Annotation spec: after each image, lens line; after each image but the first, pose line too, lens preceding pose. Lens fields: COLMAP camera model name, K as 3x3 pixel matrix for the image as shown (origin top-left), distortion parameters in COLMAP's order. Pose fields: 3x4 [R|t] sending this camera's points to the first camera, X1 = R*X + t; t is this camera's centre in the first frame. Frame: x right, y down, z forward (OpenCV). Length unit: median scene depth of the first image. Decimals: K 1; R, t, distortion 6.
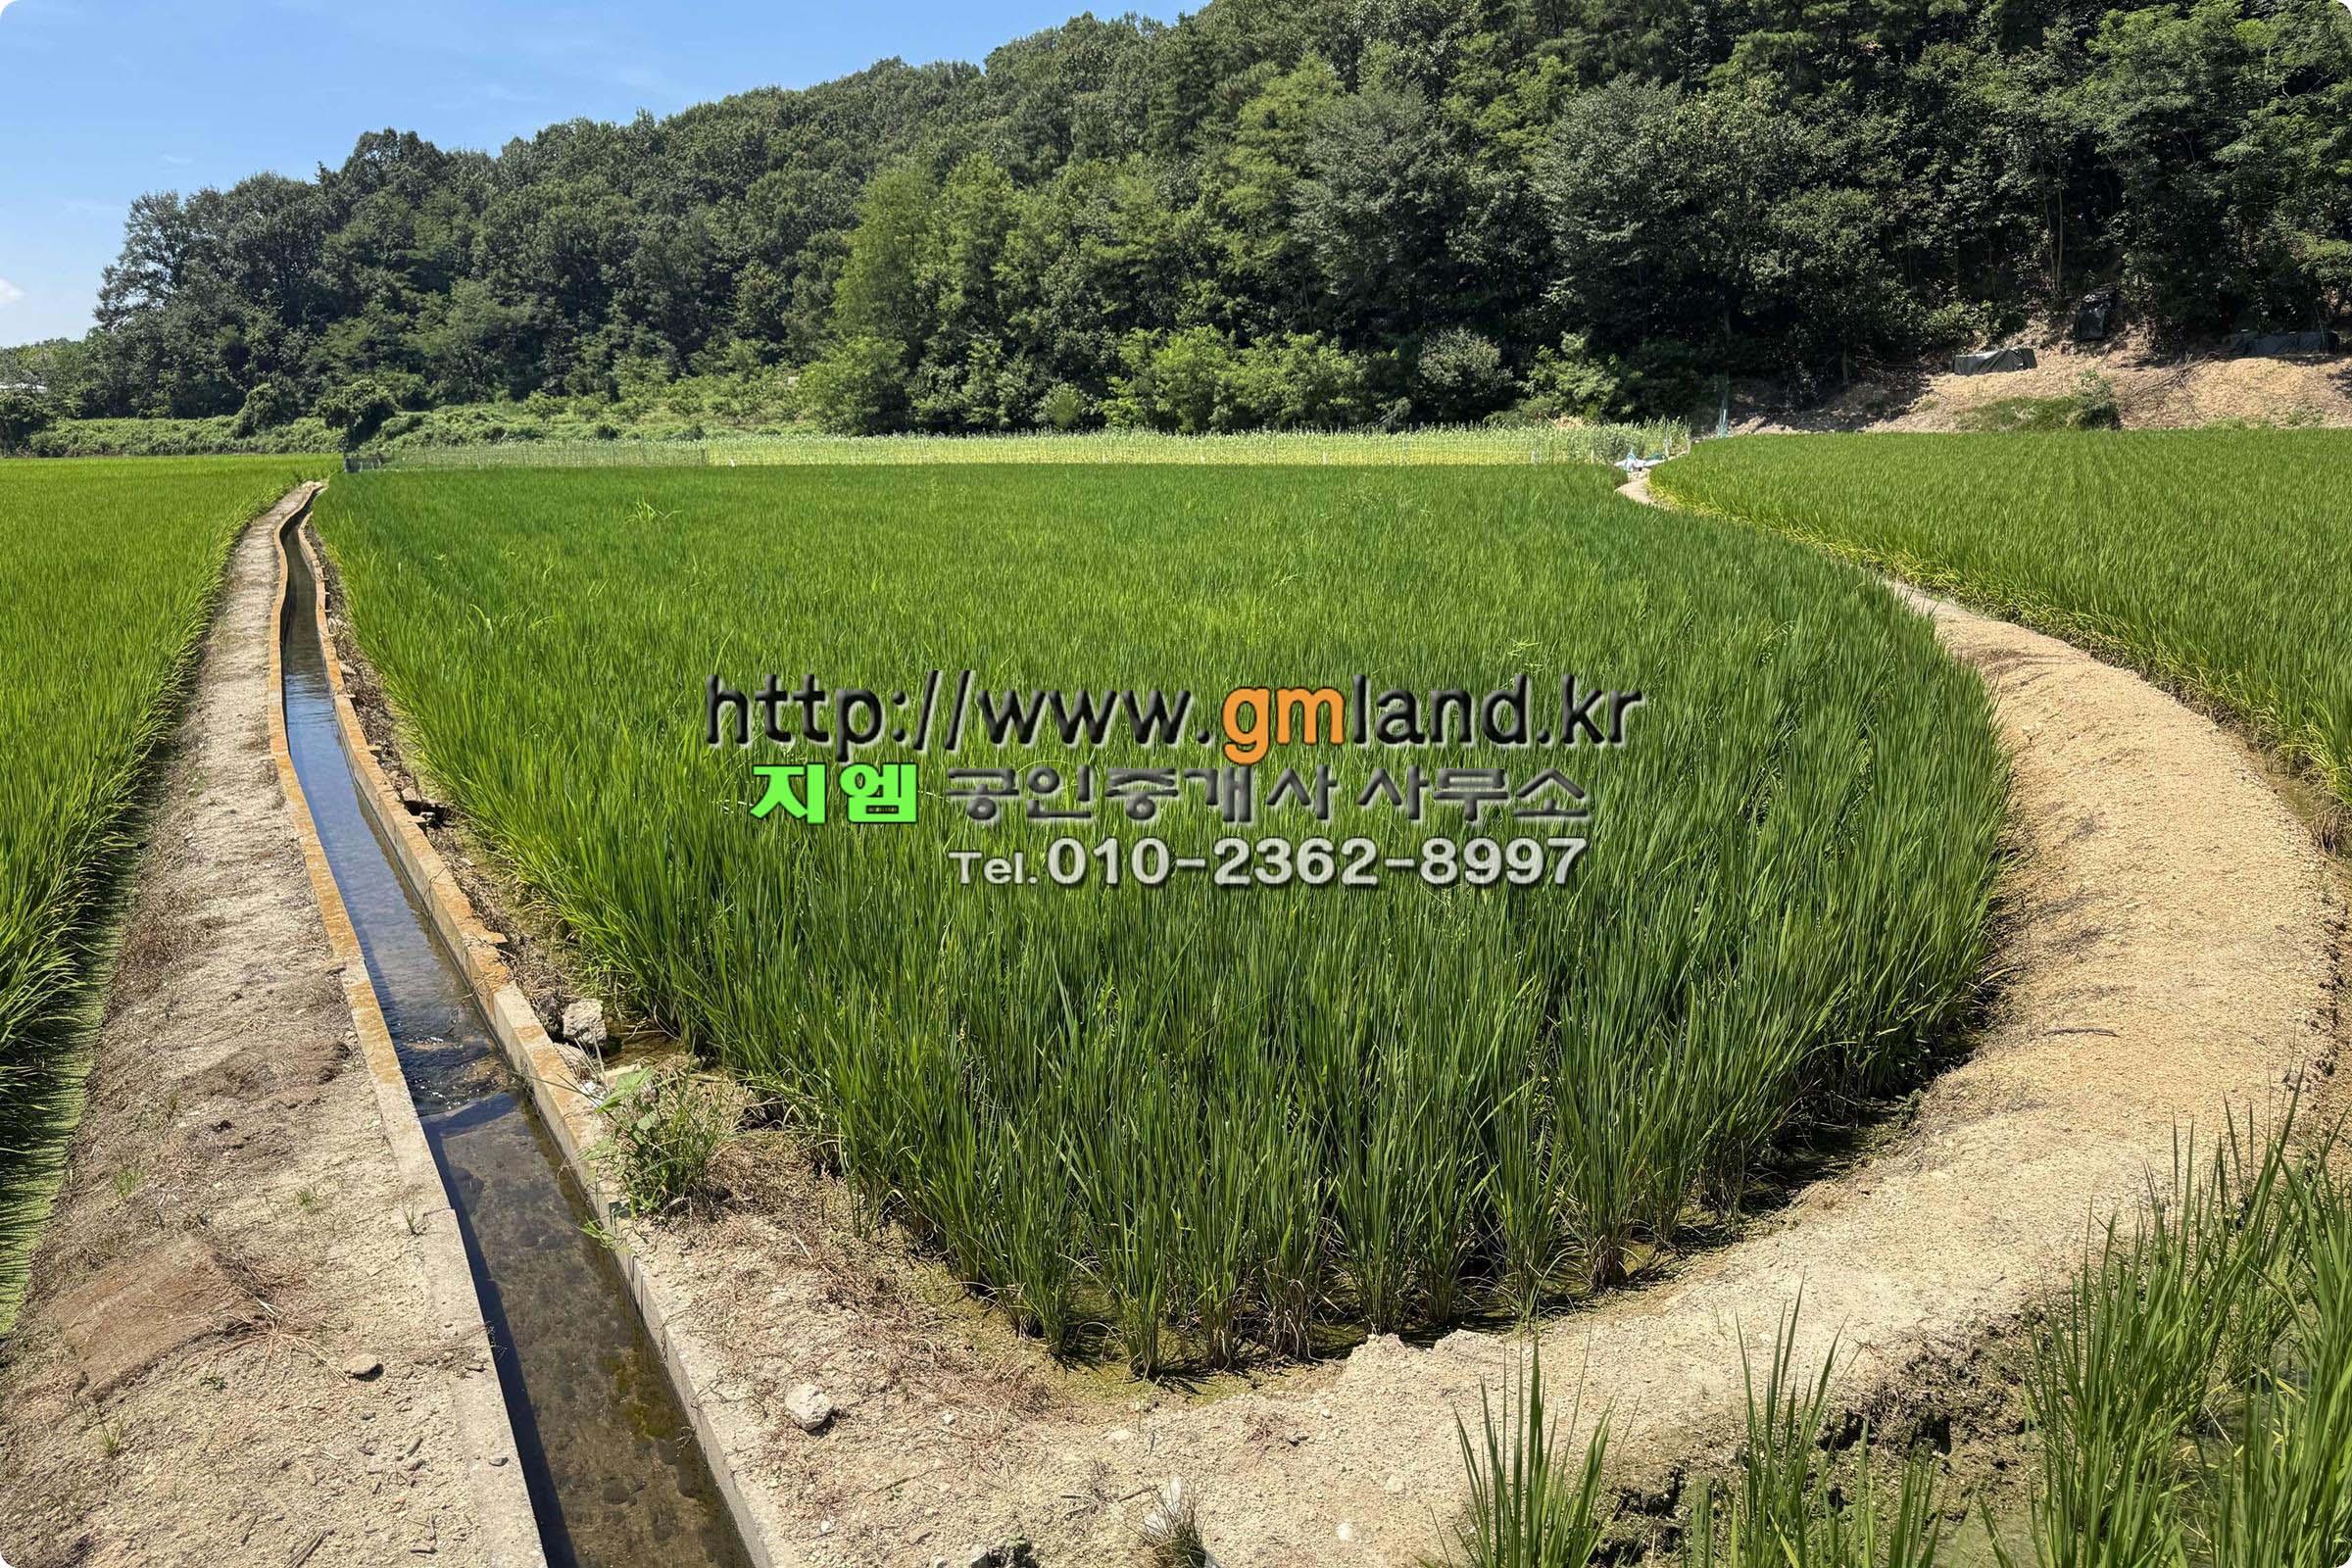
lens RADIAL K [[1643.0, 0, 1165.9], [0, 1643.0, 802.9], [0, 0, 1]] dist [0.040903, -0.048948]
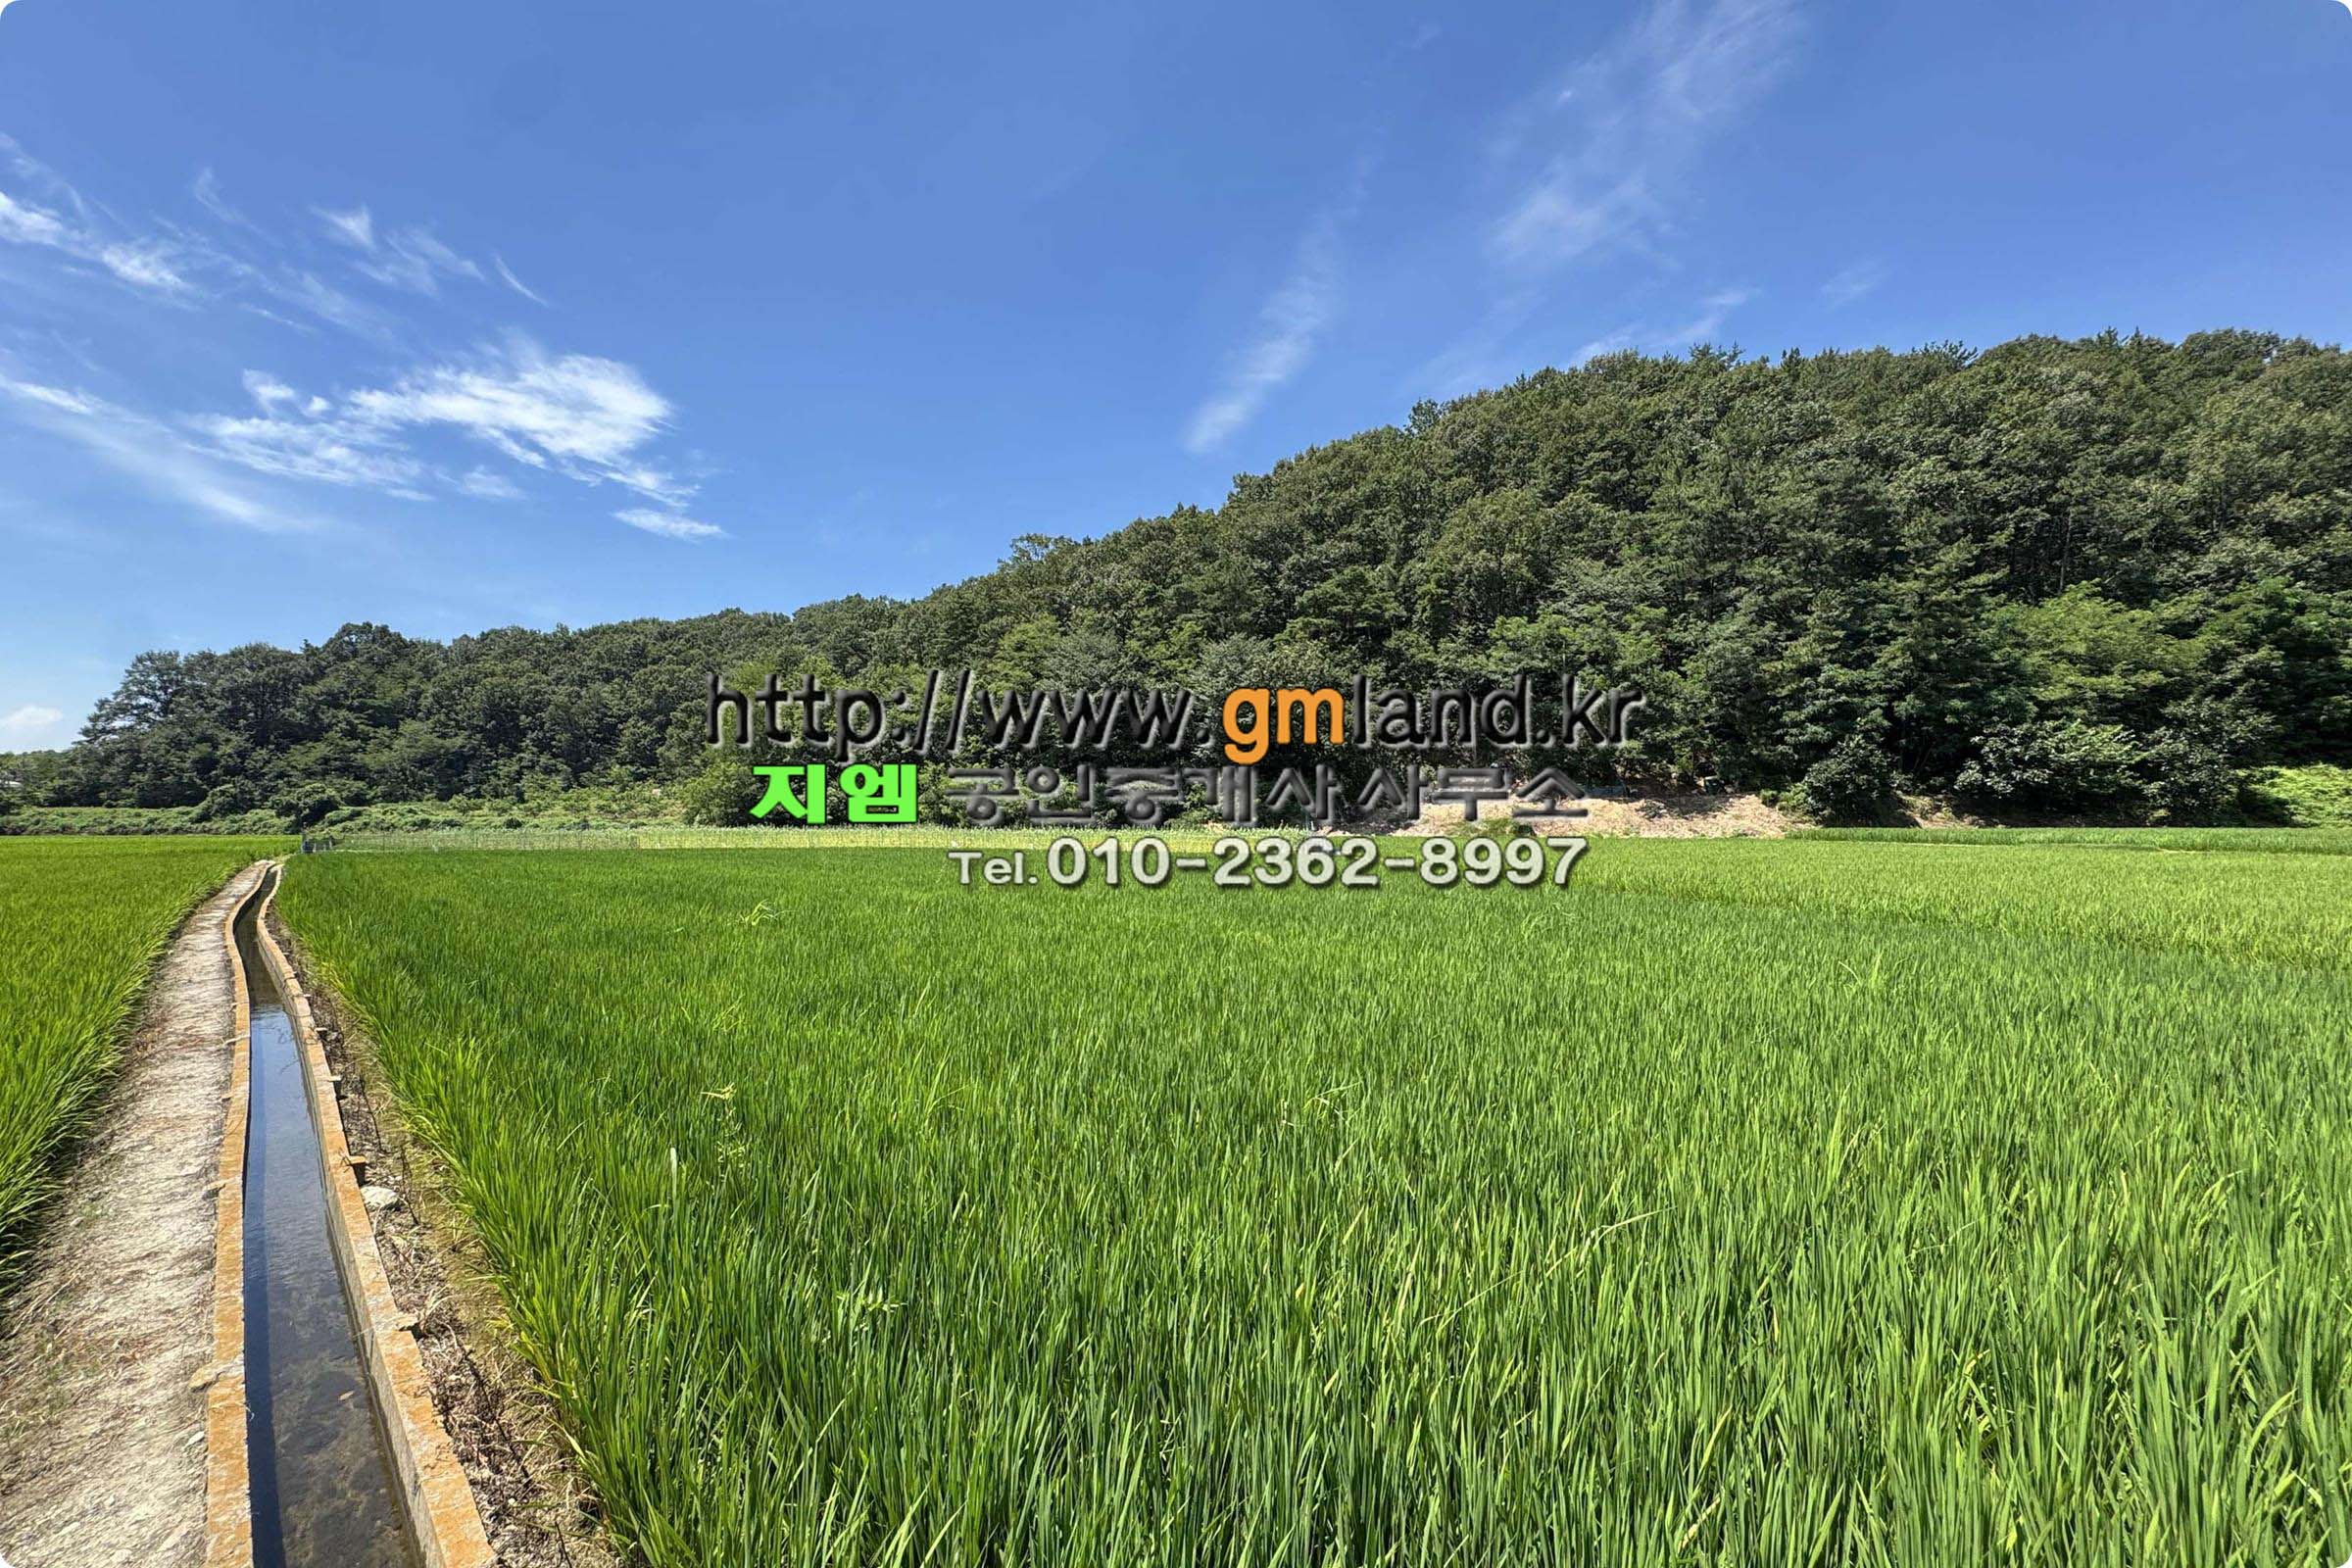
lens RADIAL K [[946.9, 0, 1168.6], [0, 946.9, 781.3], [0, 0, 1]] dist [0.001585, -0.000480]
pose [[0.955724, 0.030369, 0.292693, -0.058379], [0.049629, 0.963776, -0.262053, -0.022497], [-0.290049, 0.264977, 0.919597, 0.103253]]
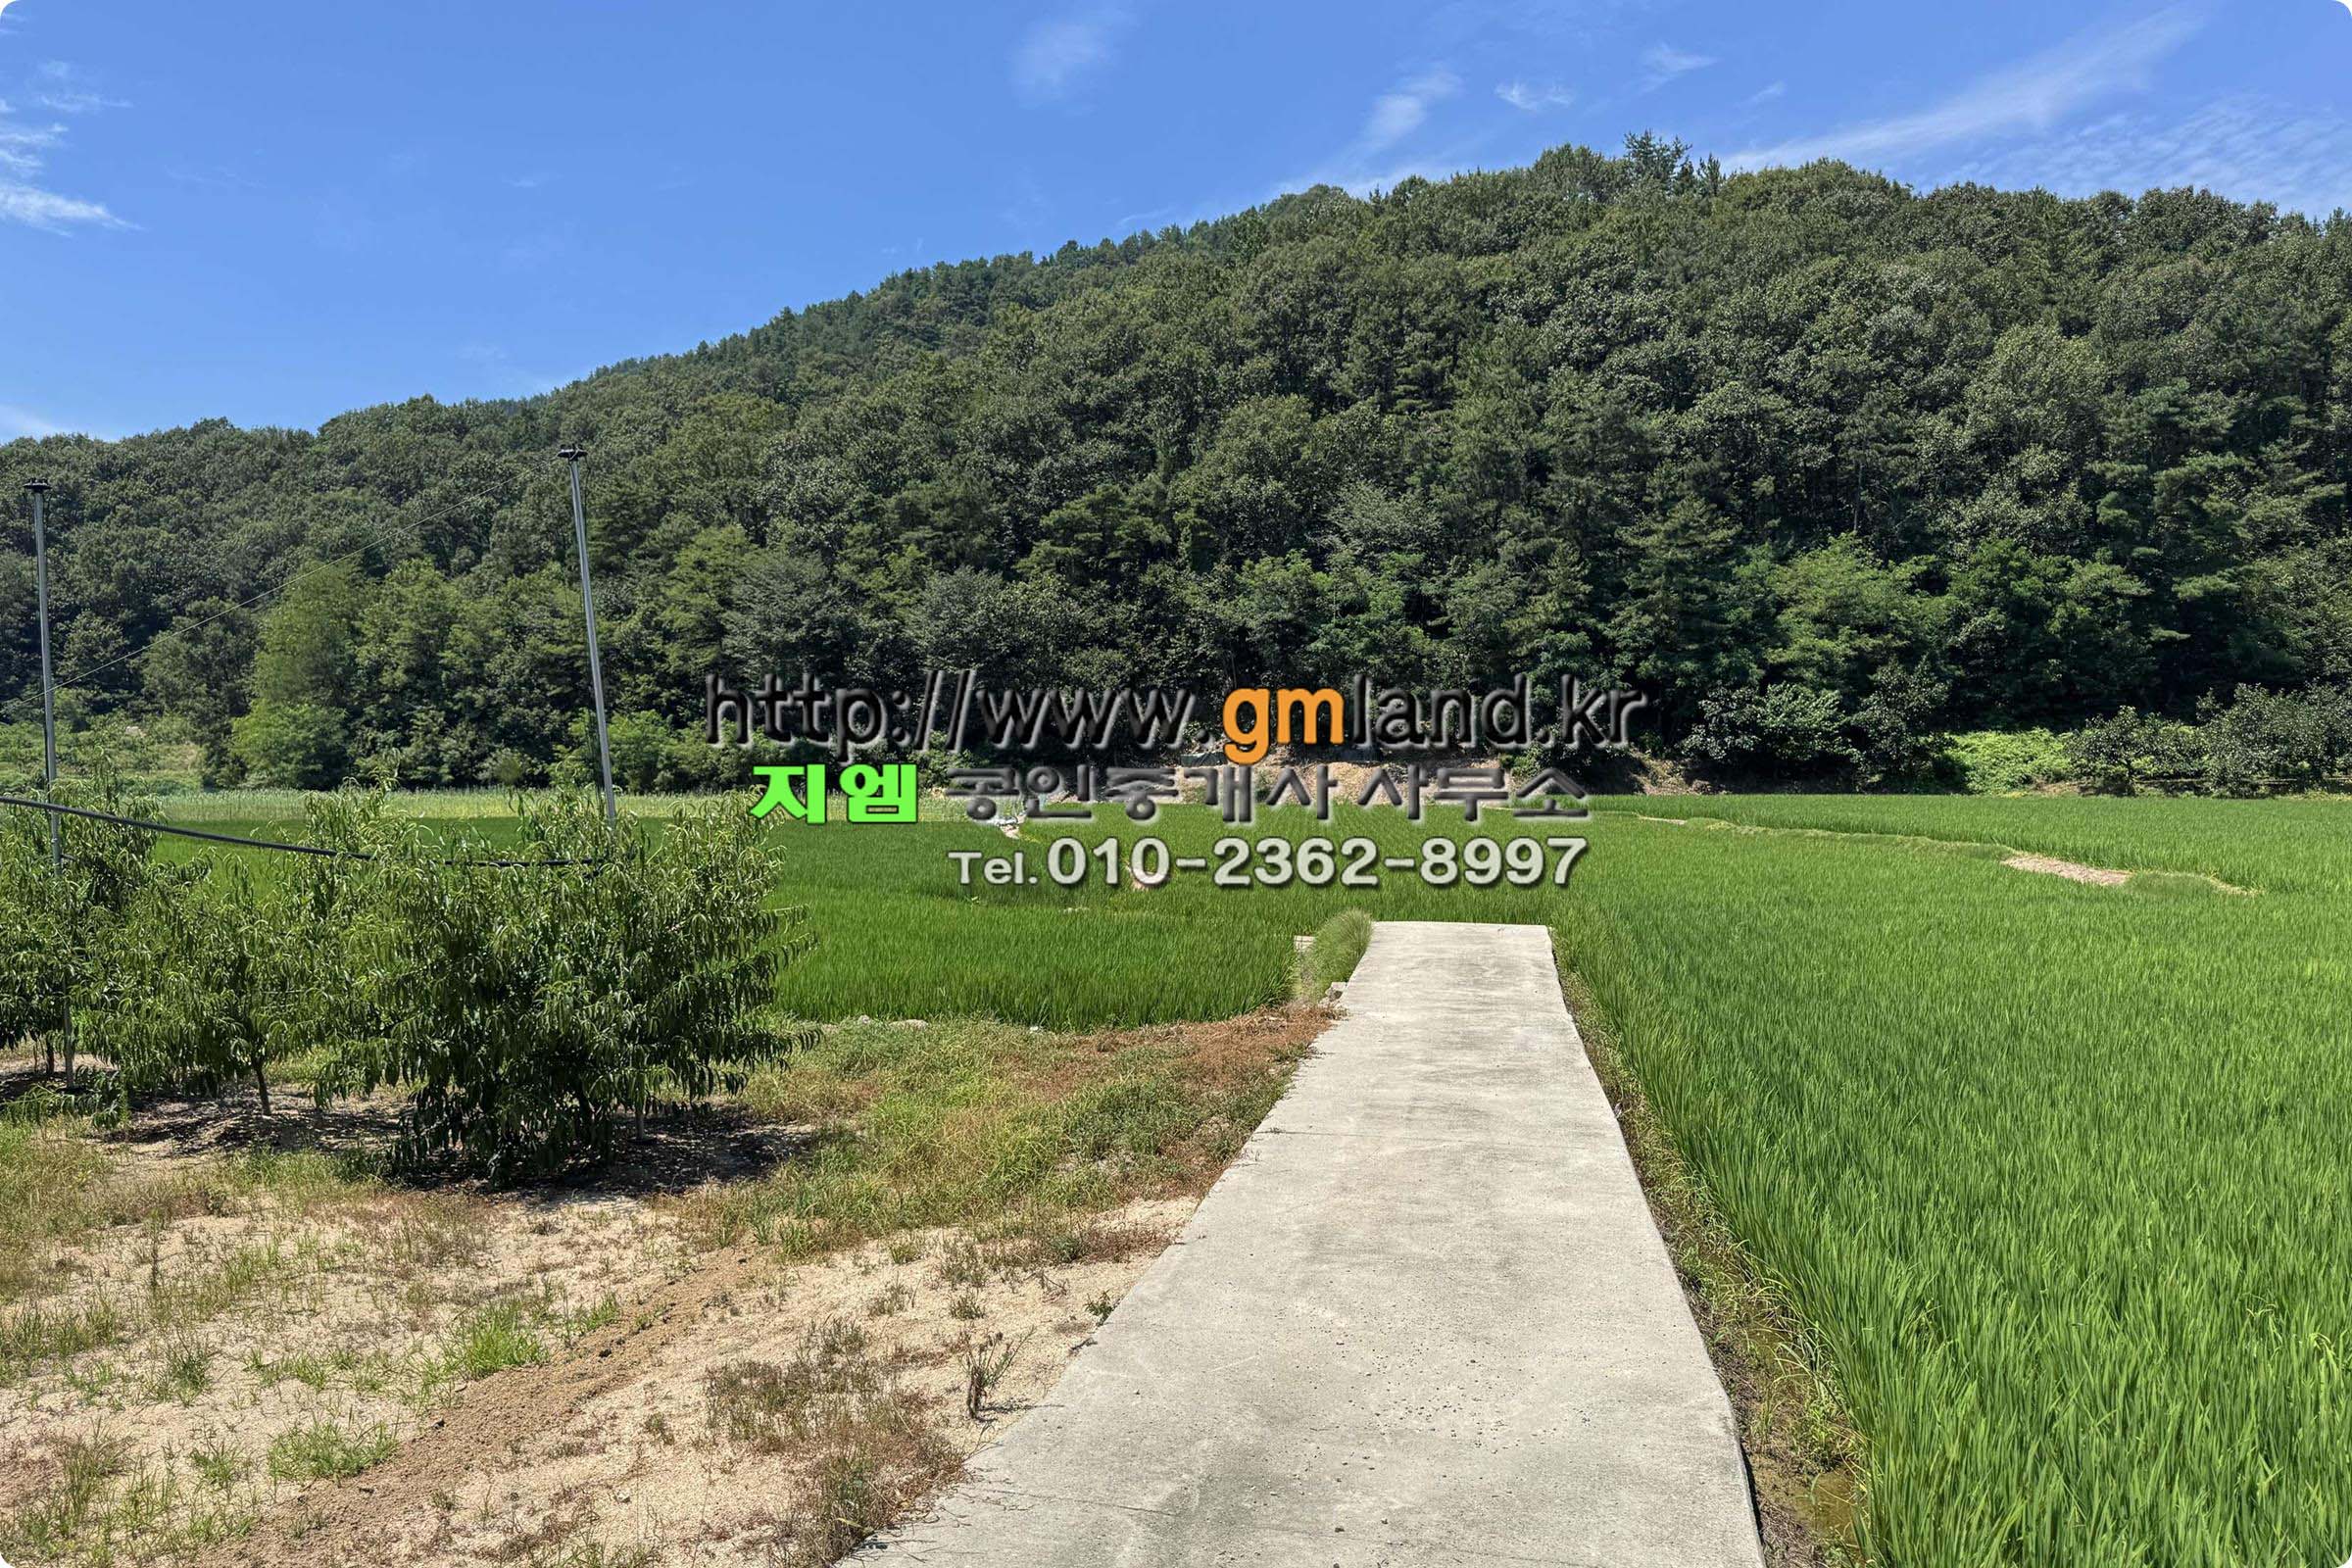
lens RADIAL K [[1643.0, 0, 1182.0], [0, 1643.0, 837.6], [0, 0, 1]] dist [0.040903, -0.048948]
pose [[0.914016, -0.000826, 0.405678, -0.105391], [0.076415, 0.982448, -0.170167, 0.049183], [-0.398417, 0.186535, 0.898036, -0.263198]]
